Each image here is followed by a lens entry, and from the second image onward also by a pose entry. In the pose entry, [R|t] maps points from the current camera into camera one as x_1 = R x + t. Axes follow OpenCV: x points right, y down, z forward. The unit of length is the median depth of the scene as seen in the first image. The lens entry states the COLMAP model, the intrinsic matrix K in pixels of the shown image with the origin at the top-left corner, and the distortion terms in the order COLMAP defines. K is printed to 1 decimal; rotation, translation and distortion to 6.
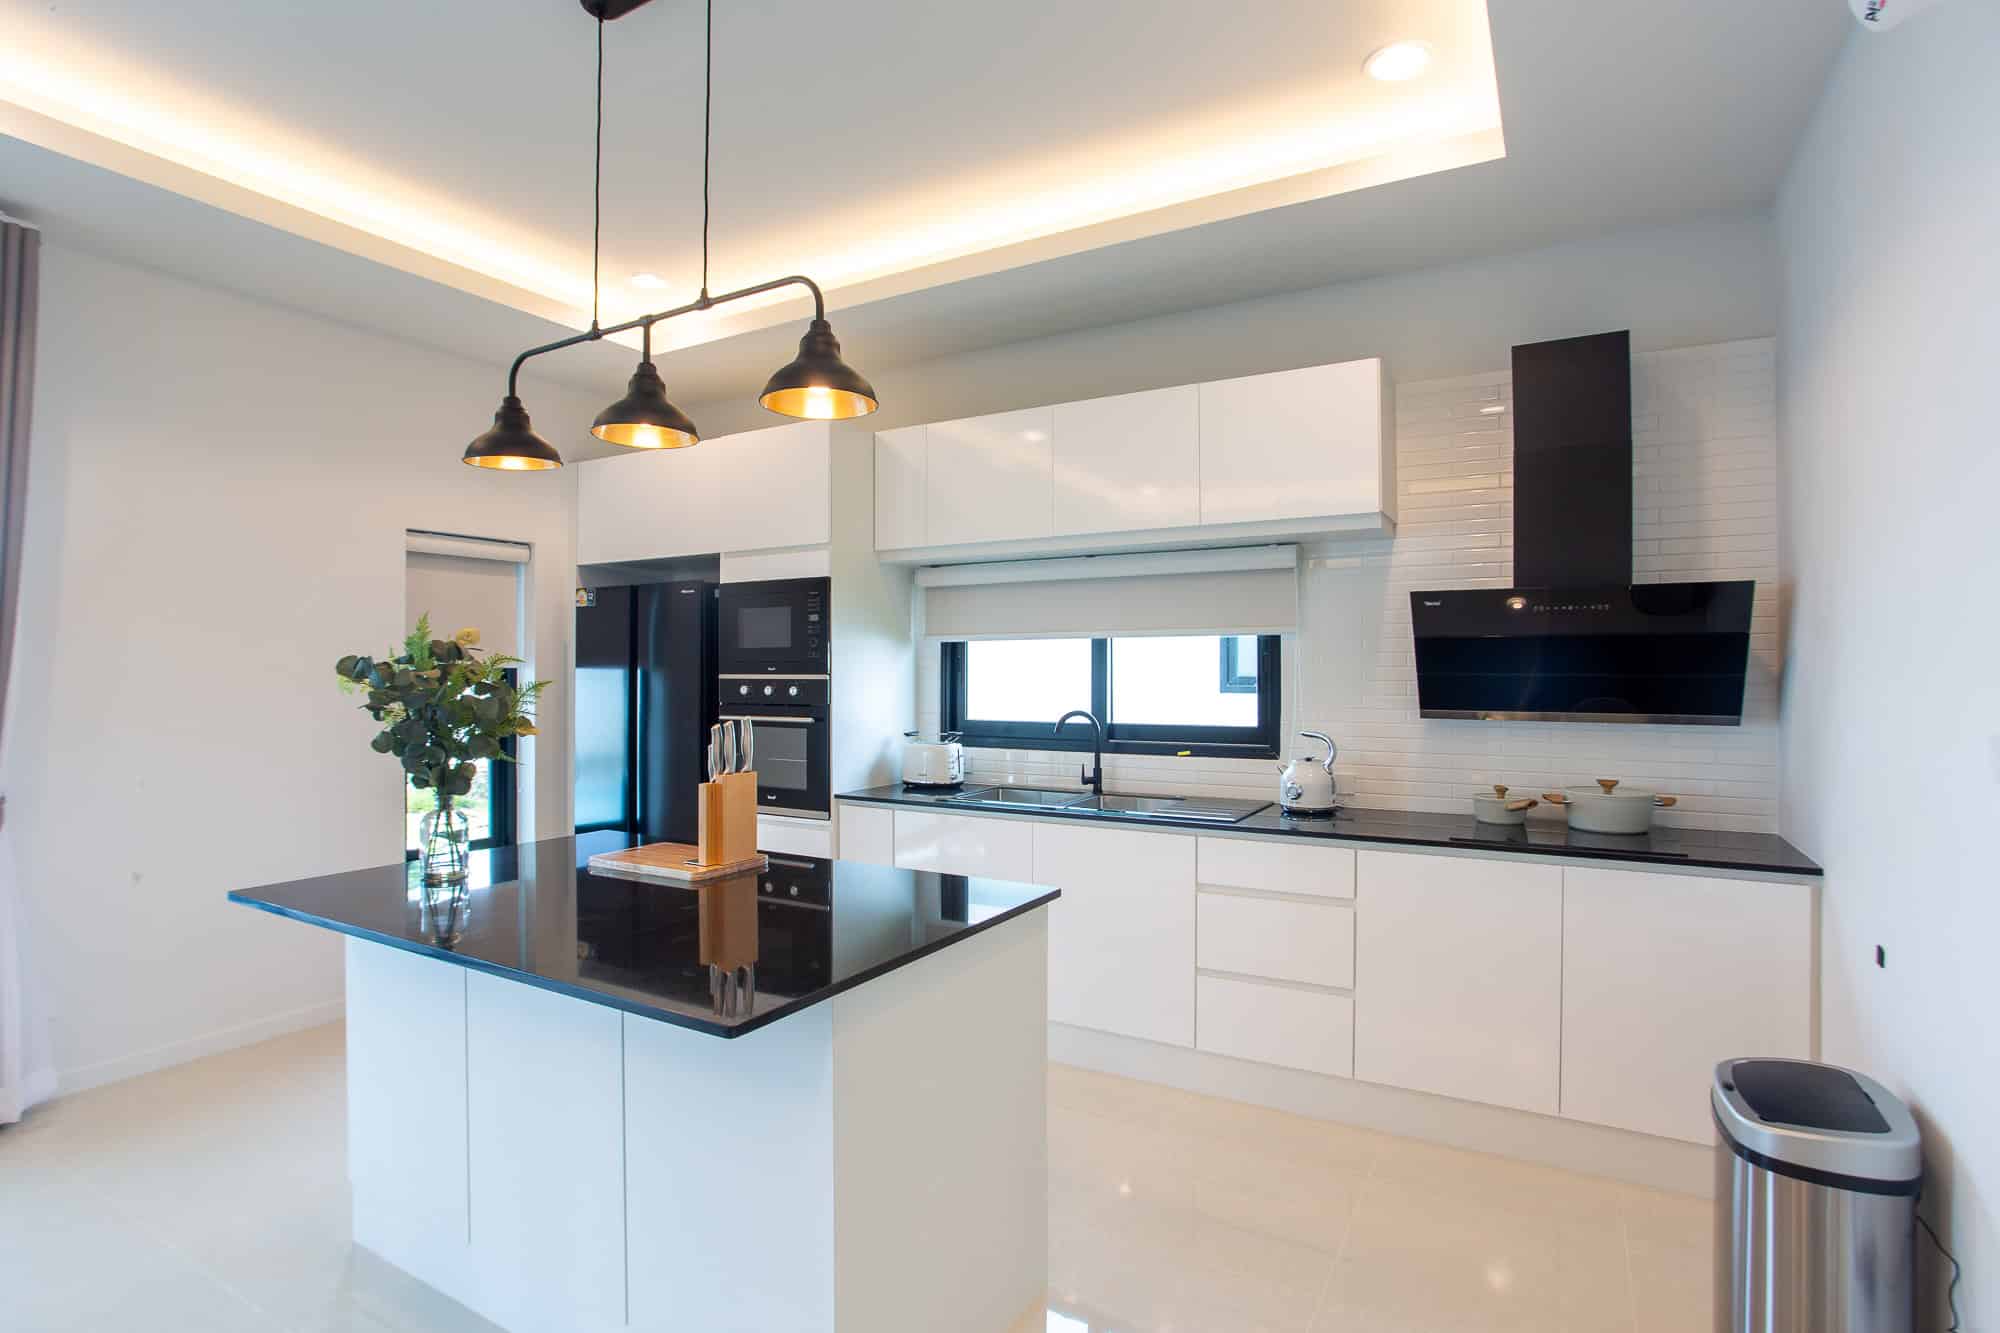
lens RADIAL K [[989.5, 0, 979.2], [0, 989.5, 664.0], [0, 0, 1]] dist [-0.055601, 0.032756]
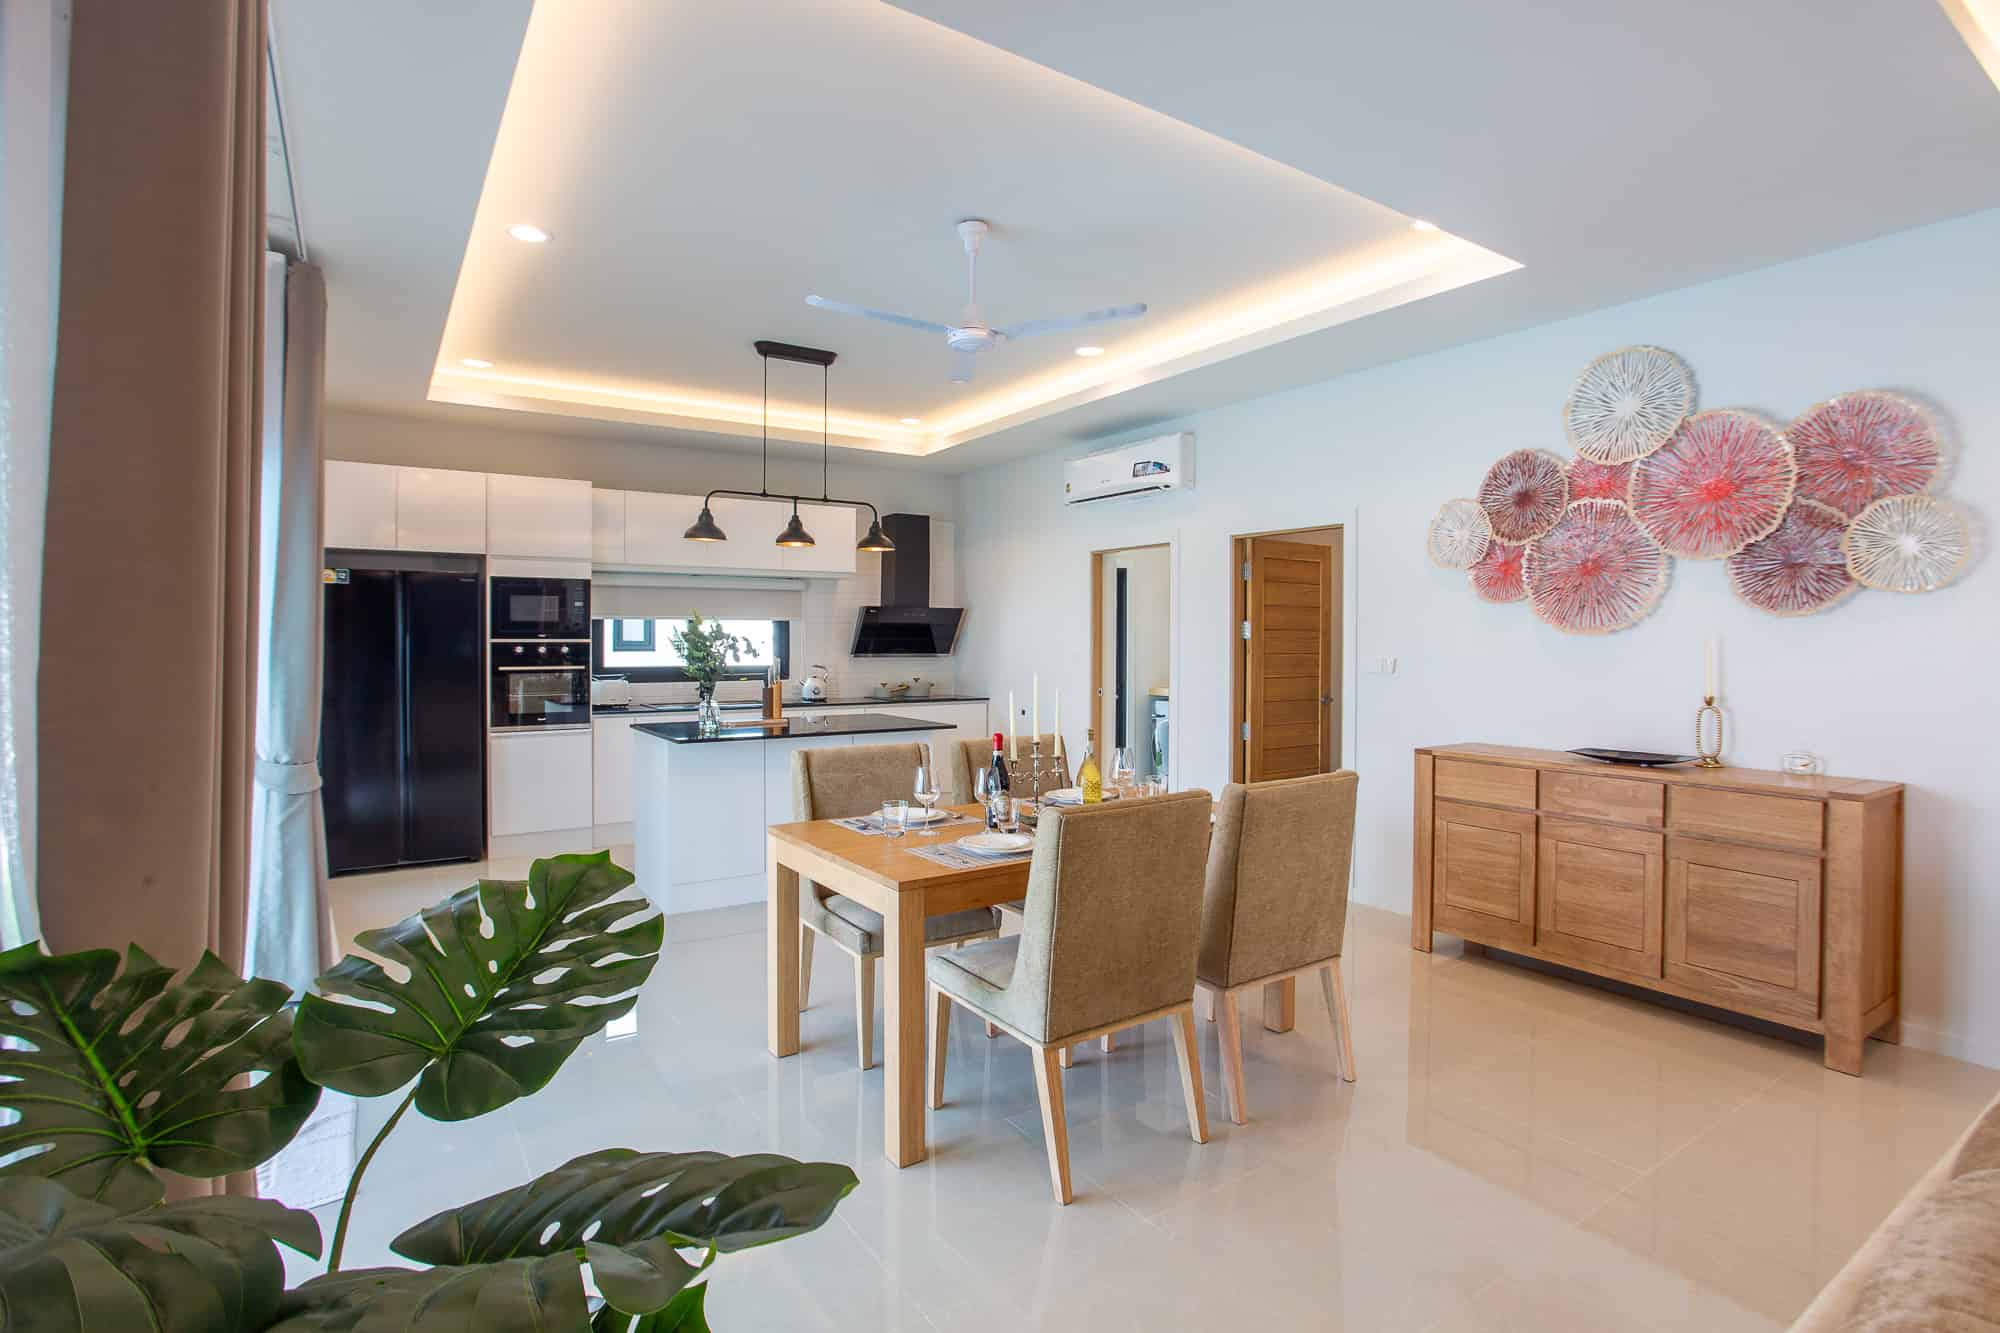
lens RADIAL K [[989.5, 0, 979.2], [0, 989.5, 664.0], [0, 0, 1]] dist [-0.055601, 0.032756]
pose [[0.445119, -0.020753, 0.895231, -1.327793], [-0.008290, 0.999593, 0.027294, 0.001931], [-0.895433, -0.019570, 0.444766, -0.297930]]
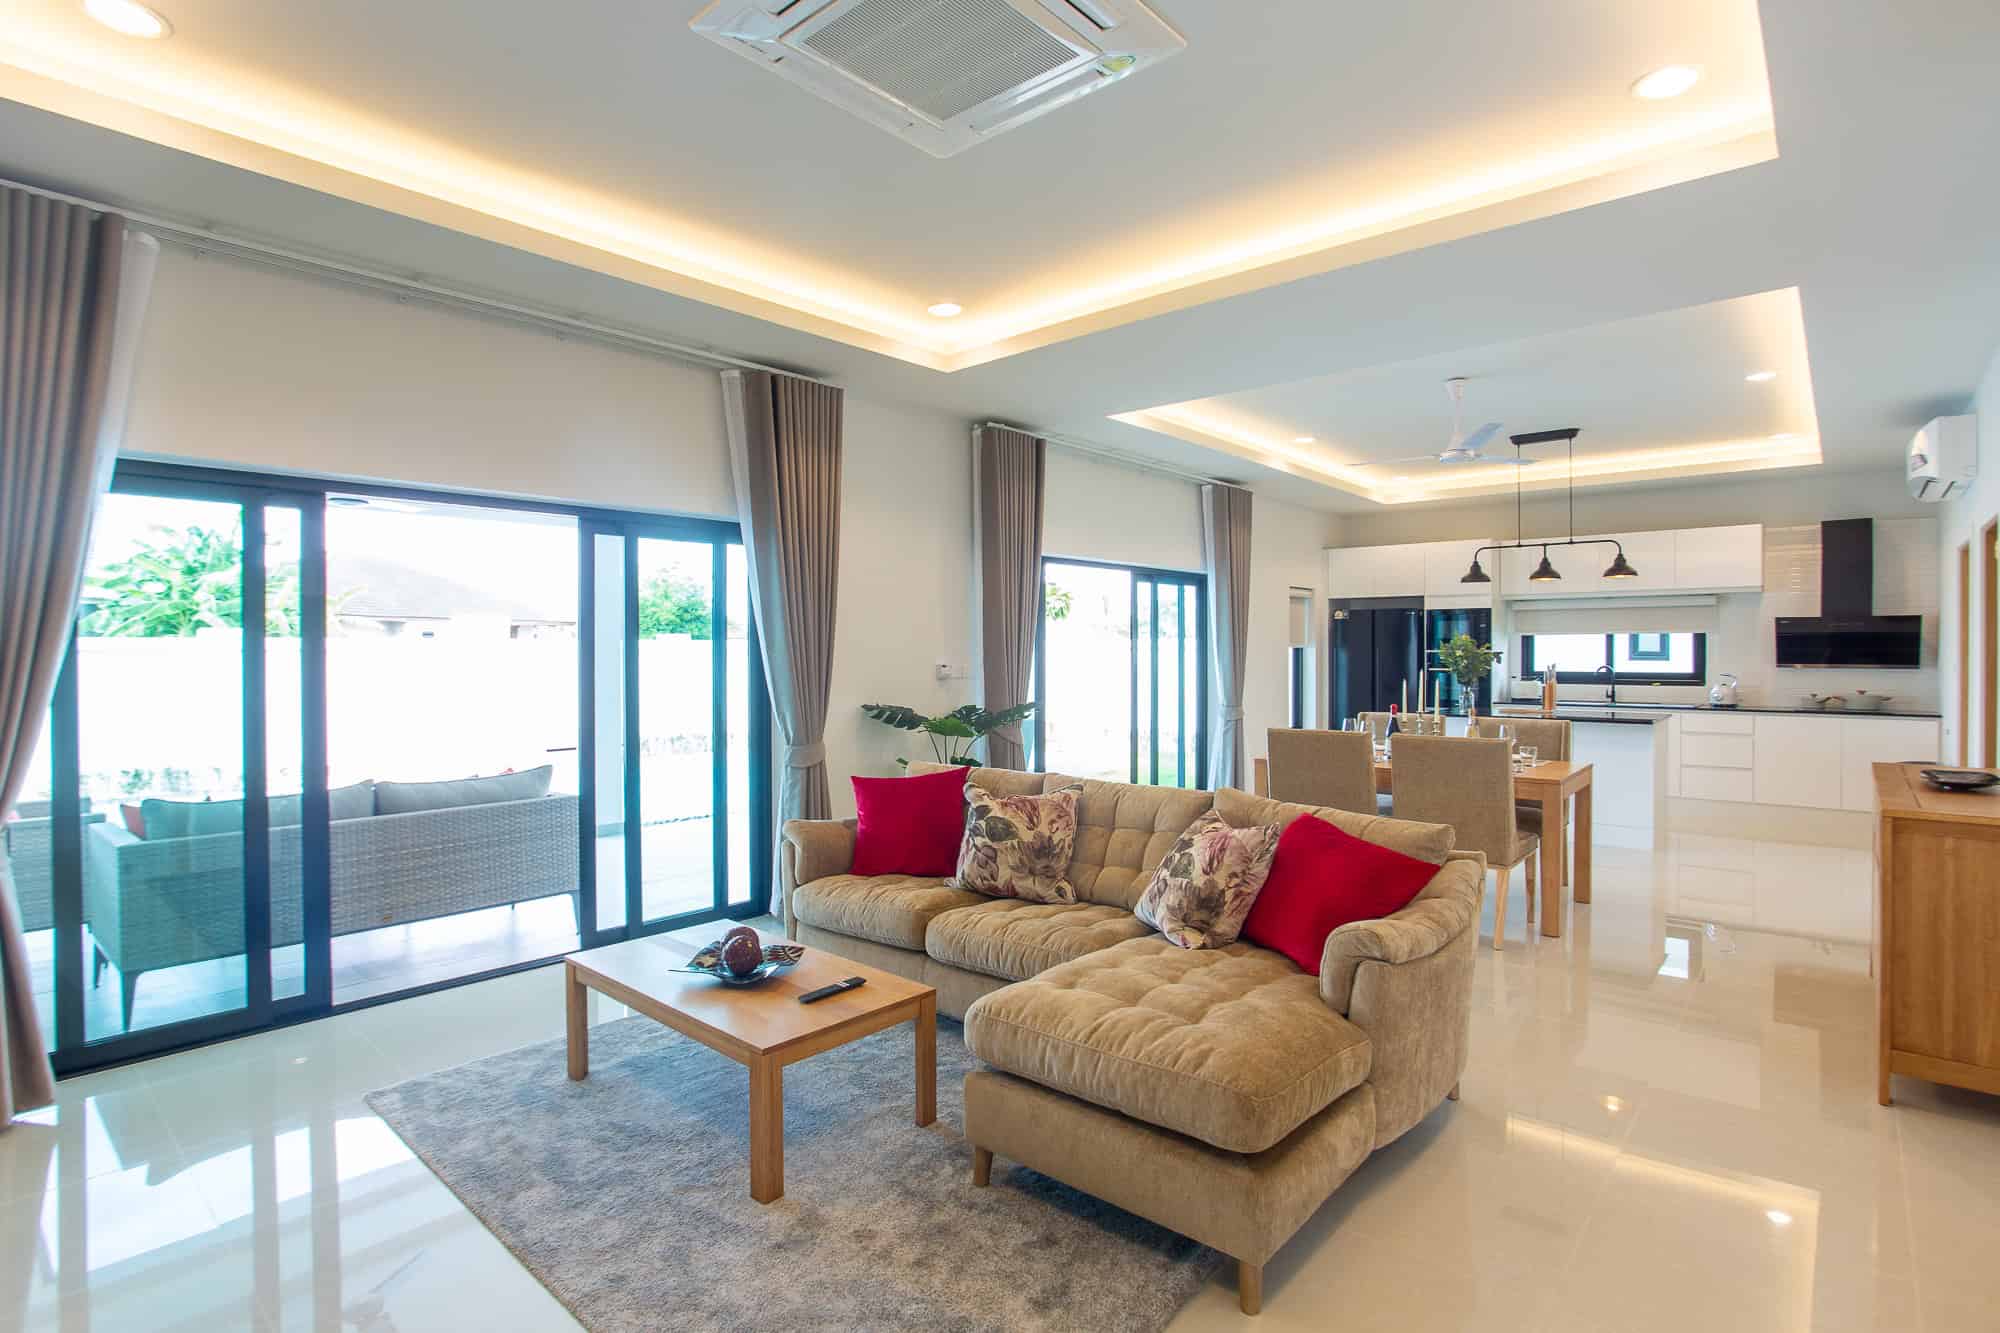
lens RADIAL K [[973.9, 0, 1000.0], [0, 973.9, 666.5], [0, 0, 1]] dist [-0.081106, 0.034419]
pose [[0.982463, 0.001619, -0.186453, -0.867476], [0.002600, 0.999746, 0.022380, -0.004185], [0.186442, -0.022473, 0.982209, -1.412126]]
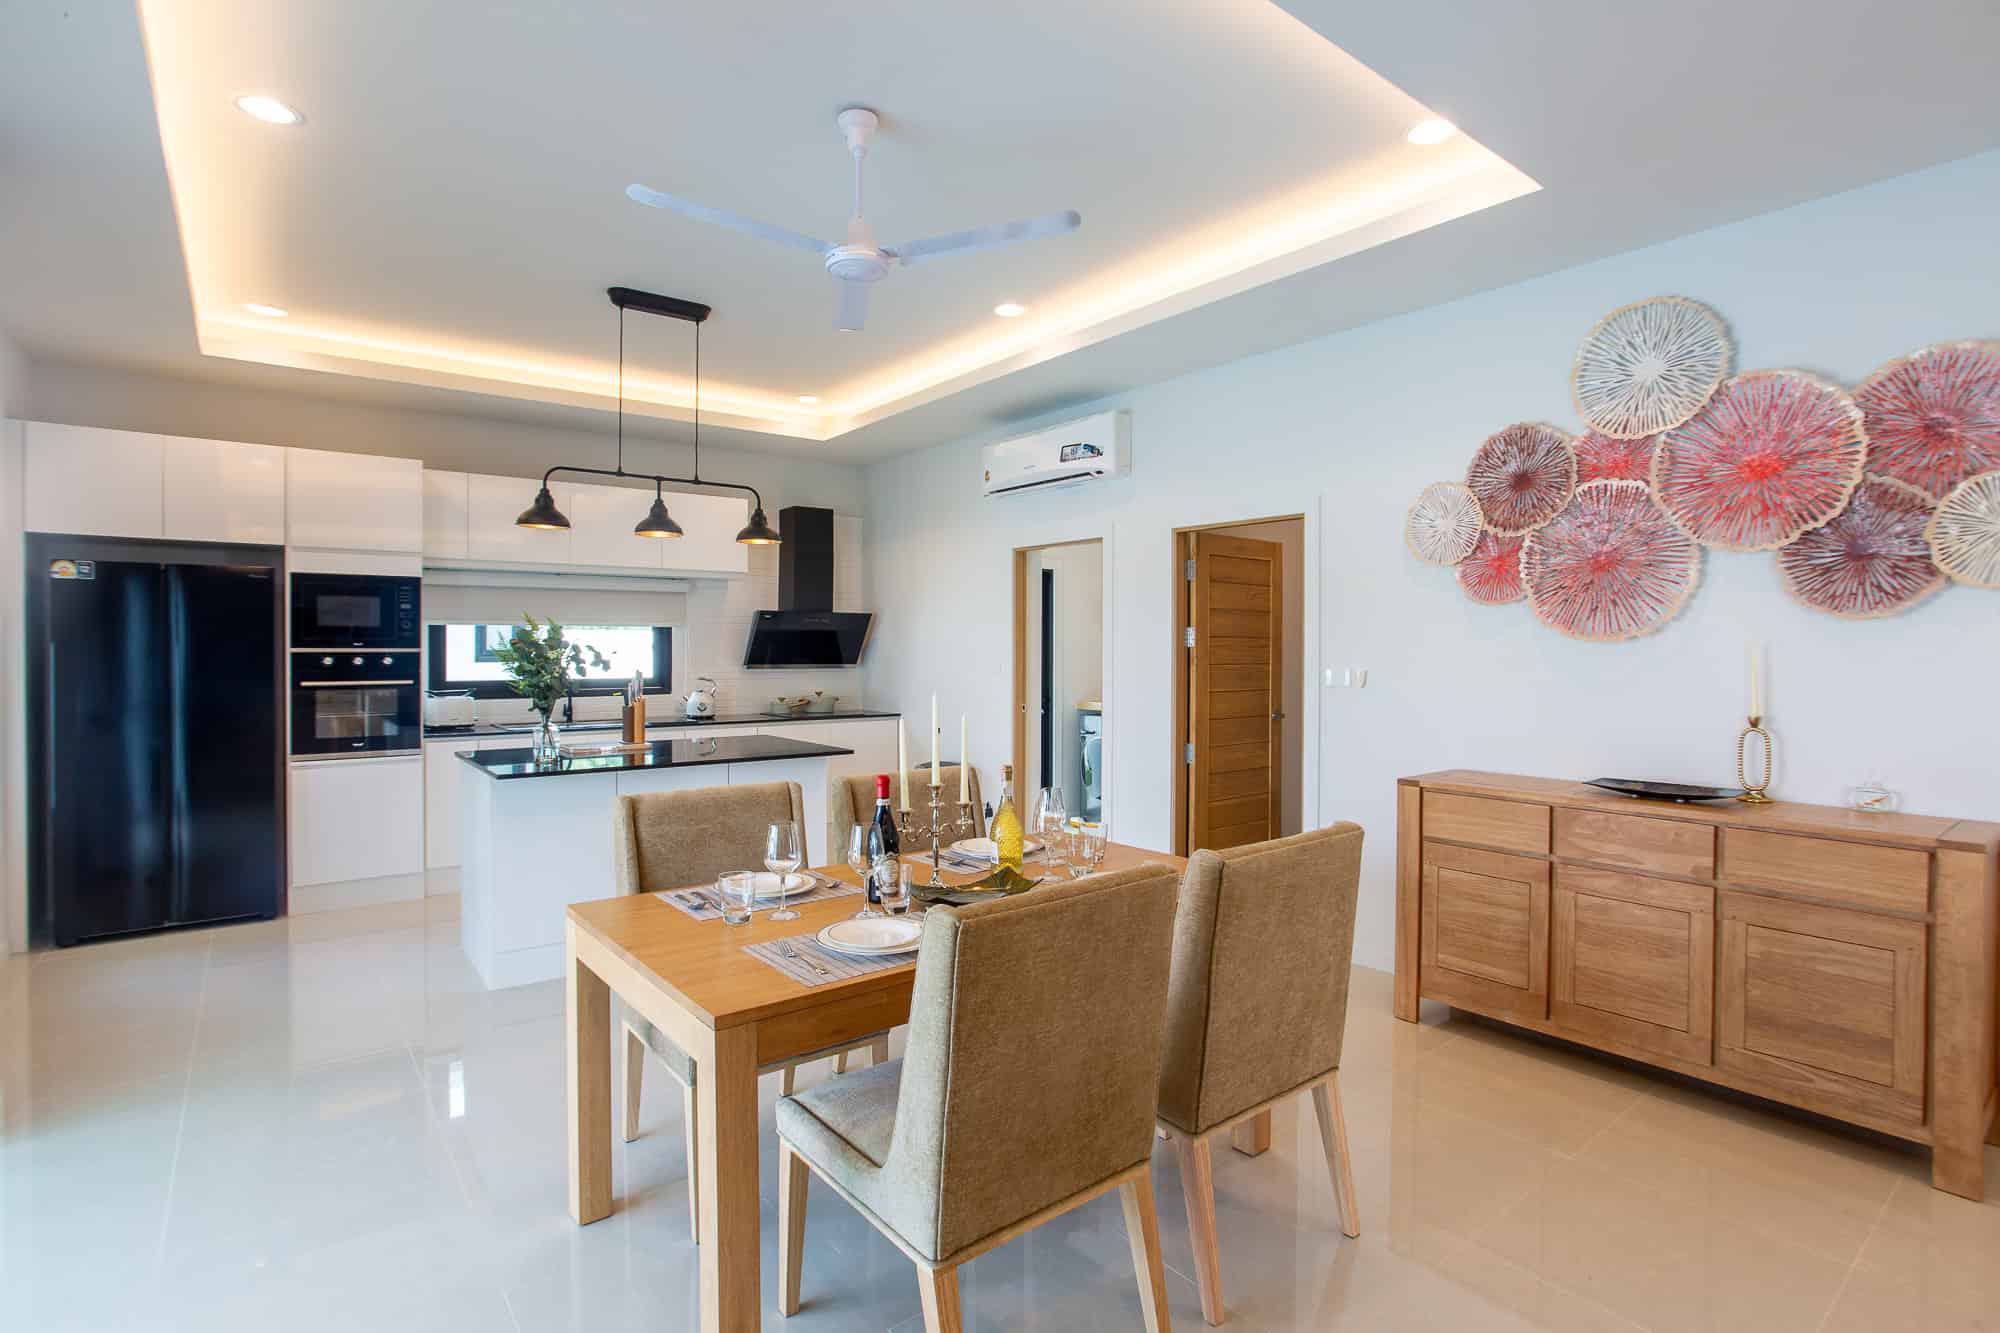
lens RADIAL K [[989.5, 0, 979.2], [0, 989.5, 664.0], [0, 0, 1]] dist [-0.055601, 0.032756]
pose [[0.377699, -0.013446, 0.925831, -1.120225], [-0.007988, 0.999810, 0.017779, 0.002181], [-0.925894, -0.014110, 0.377520, -0.229086]]
